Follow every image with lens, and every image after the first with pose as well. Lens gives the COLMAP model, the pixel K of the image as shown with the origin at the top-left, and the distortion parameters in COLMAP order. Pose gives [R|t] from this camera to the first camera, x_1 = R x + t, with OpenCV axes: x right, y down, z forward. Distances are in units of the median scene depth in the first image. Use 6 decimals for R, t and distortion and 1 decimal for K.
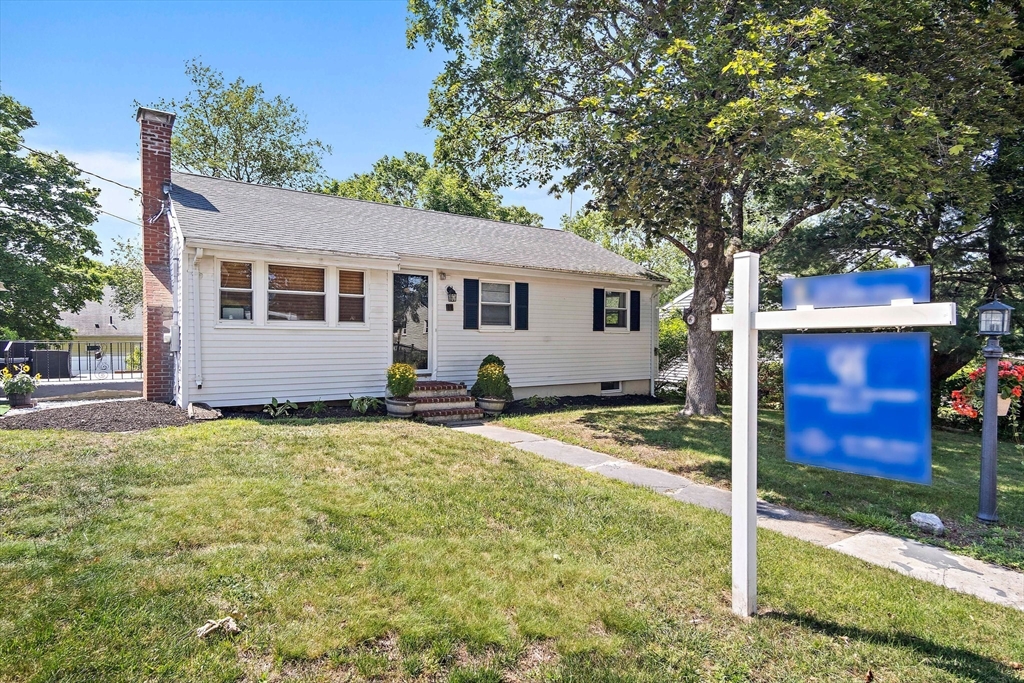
lens RADIAL K [[557.2, 0, 512.0], [0, 557.2, 341.5], [0, 0, 1]] dist [0.003667, 0.000454]
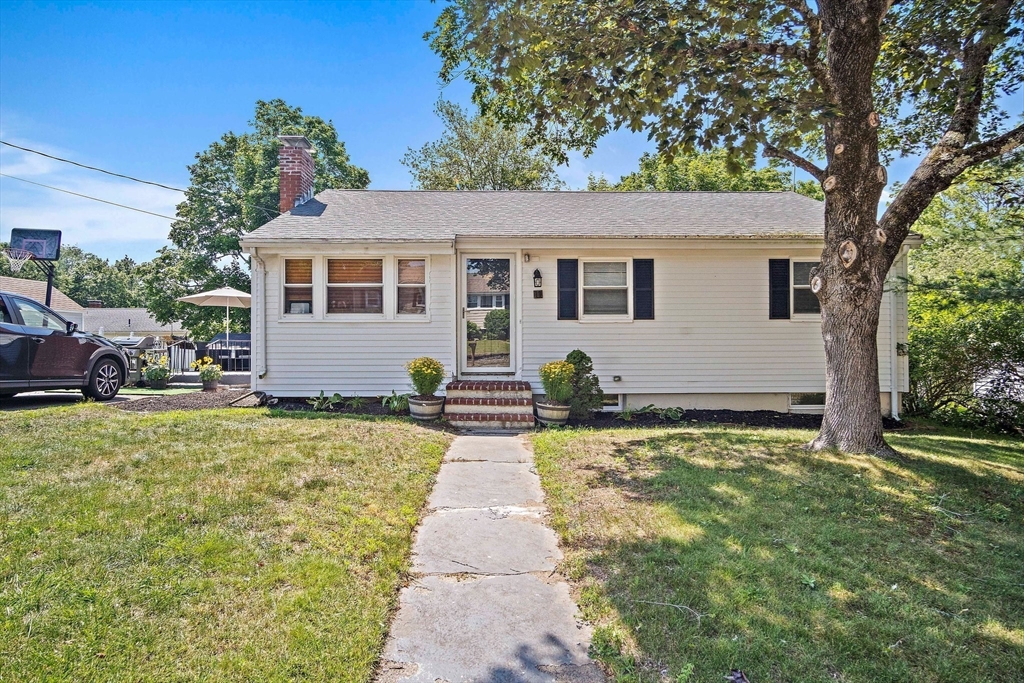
lens RADIAL K [[542.6, 0, 512.0], [0, 542.6, 341.5], [0, 0, 1]] dist [-0.001524, 0.000050]
pose [[0.827800, -0.011402, -0.560908, 0.357617], [0.002722, 0.999863, -0.016309, 0.026569], [0.561017, 0.011974, 0.827718, 0.338617]]
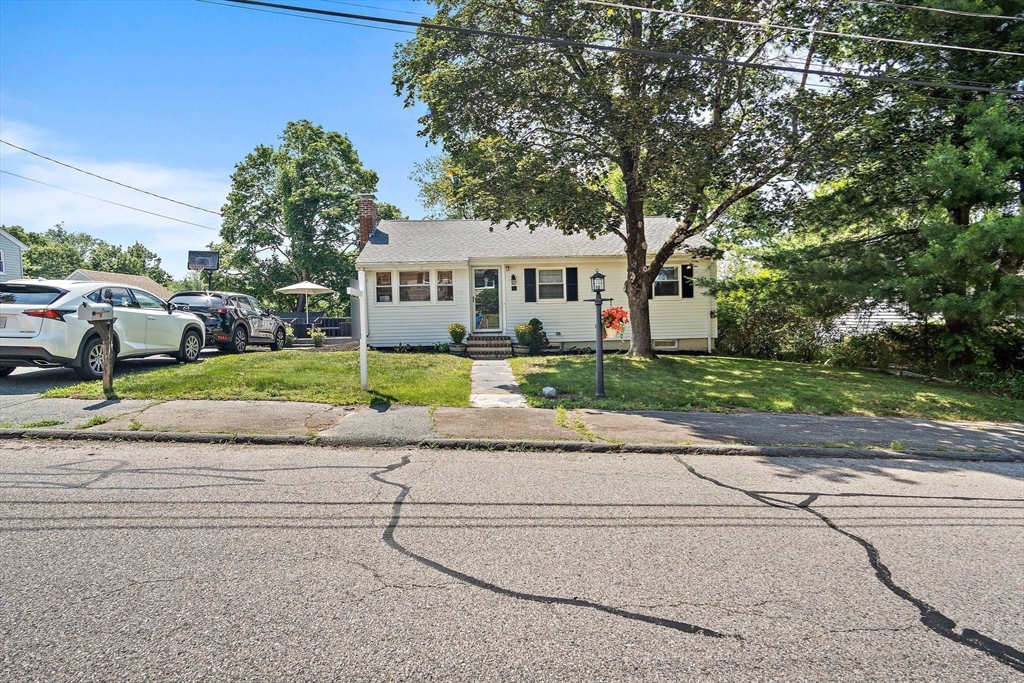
lens RADIAL K [[557.2, 0, 512.0], [0, 557.2, 341.5], [0, 0, 1]] dist [0.003667, 0.000454]
pose [[0.837277, -0.002448, -0.546773, 0.820449], [0.024182, 0.999177, 0.032557, 0.039758], [0.546243, -0.040481, 0.836648, -0.334919]]
